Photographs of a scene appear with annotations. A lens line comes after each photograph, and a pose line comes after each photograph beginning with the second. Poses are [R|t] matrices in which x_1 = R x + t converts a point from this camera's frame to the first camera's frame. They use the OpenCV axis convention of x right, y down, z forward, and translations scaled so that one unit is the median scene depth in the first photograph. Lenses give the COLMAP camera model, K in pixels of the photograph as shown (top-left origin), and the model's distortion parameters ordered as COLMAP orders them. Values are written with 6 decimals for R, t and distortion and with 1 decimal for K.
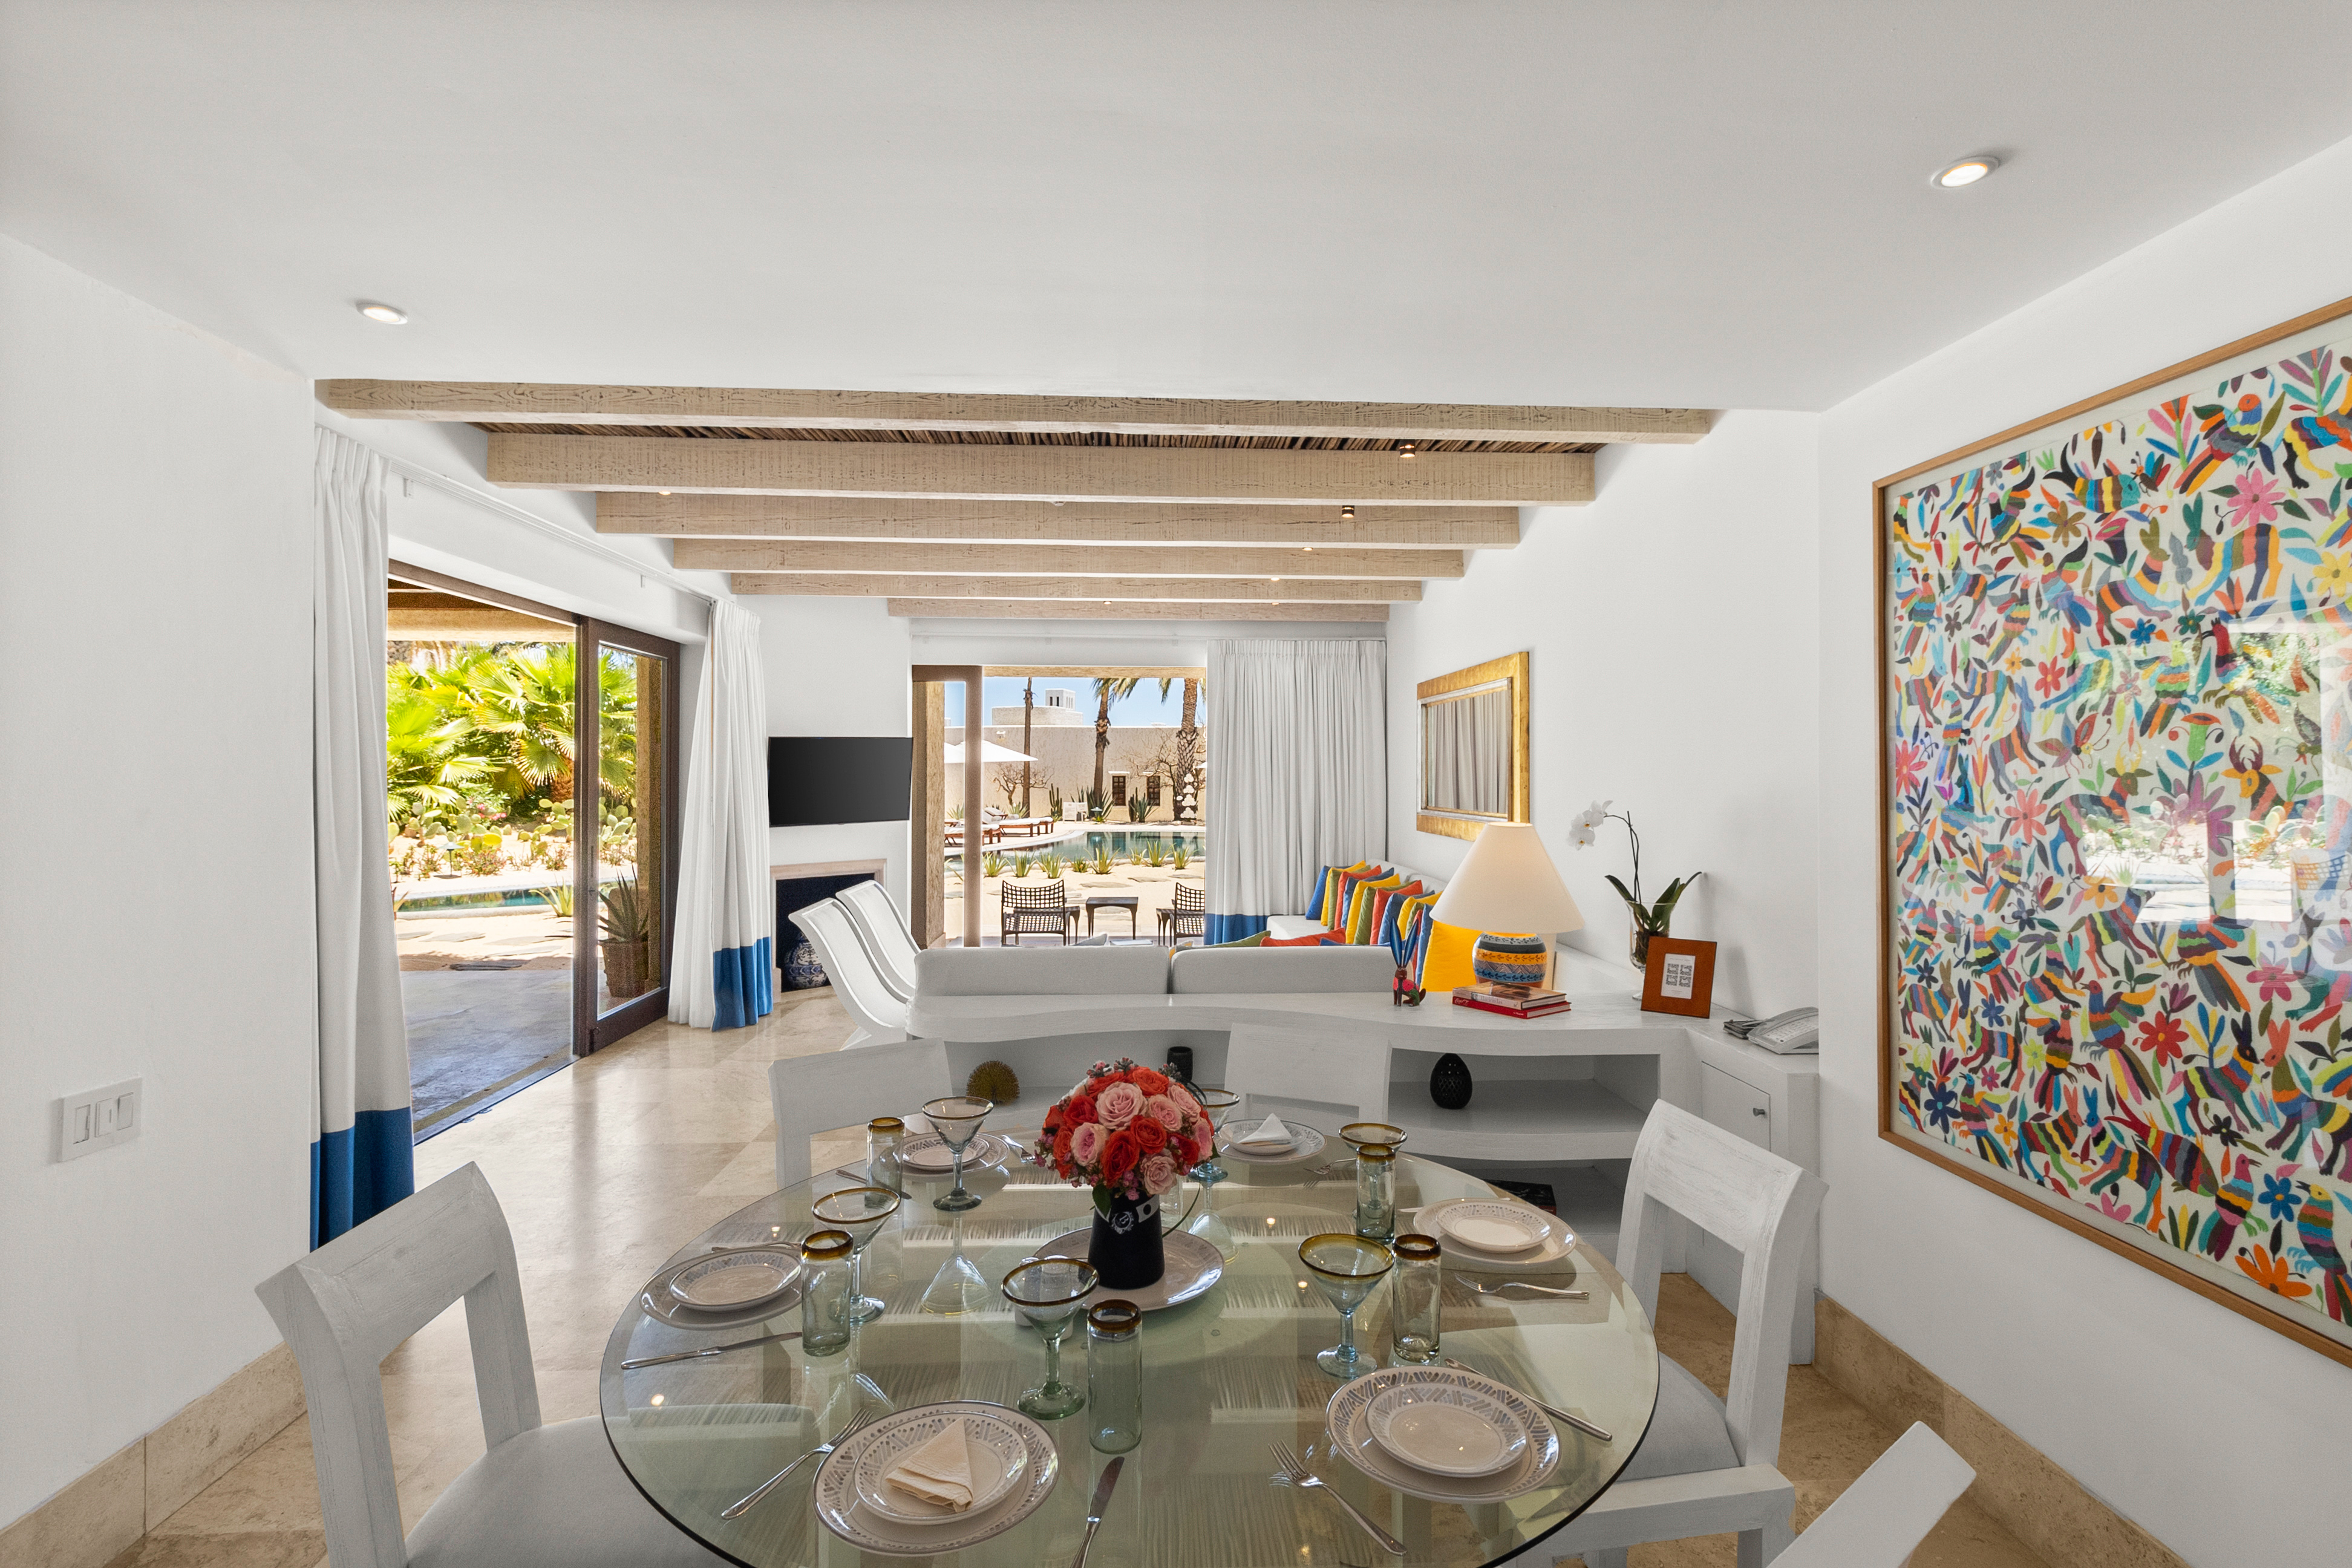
lens RADIAL K [[1088.5, 0, 1177.8], [0, 1088.5, 769.8], [0, 0, 1]] dist [0.001366, -0.000104]
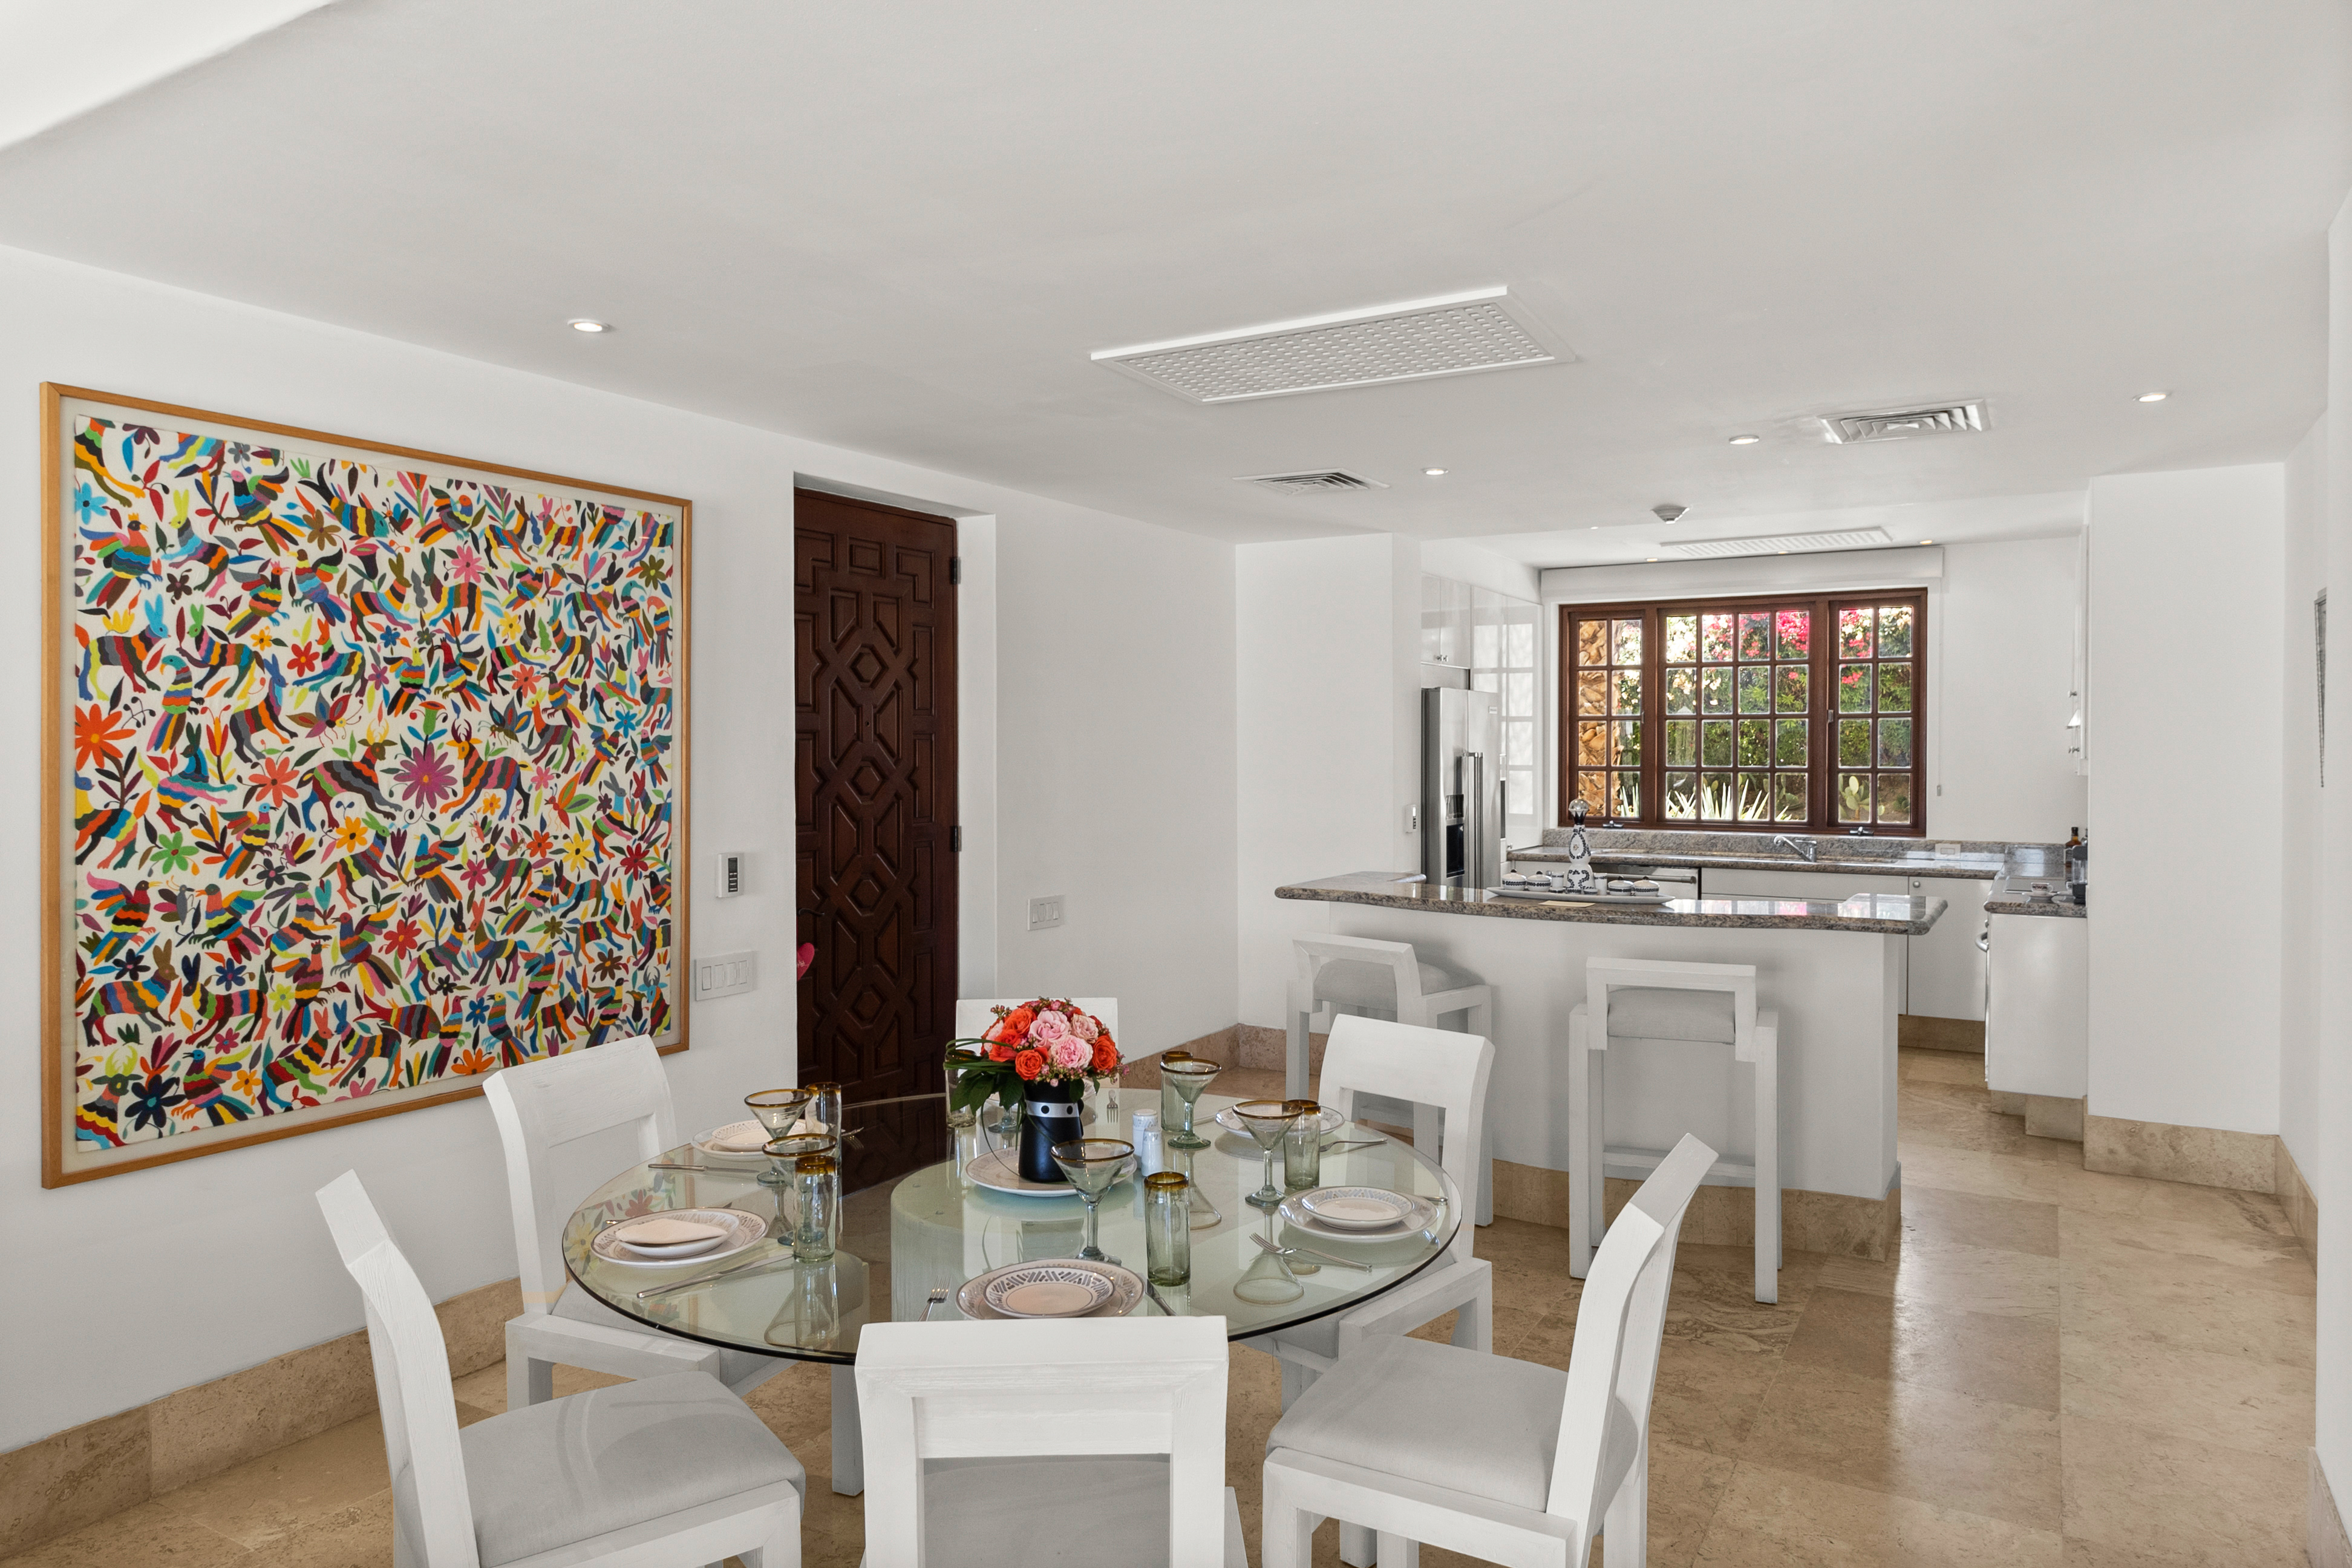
lens RADIAL K [[1518.0, 0, 1176.0], [0, 1518.0, 784.0], [0, 0, 1]] dist [-0.006762, -0.001349]
pose [[-0.831100, -0.009239, 0.556046, -0.841058], [0.001835, 0.999811, 0.019356, 0.017011], [-0.556120, 0.017107, -0.830926, 1.807833]]
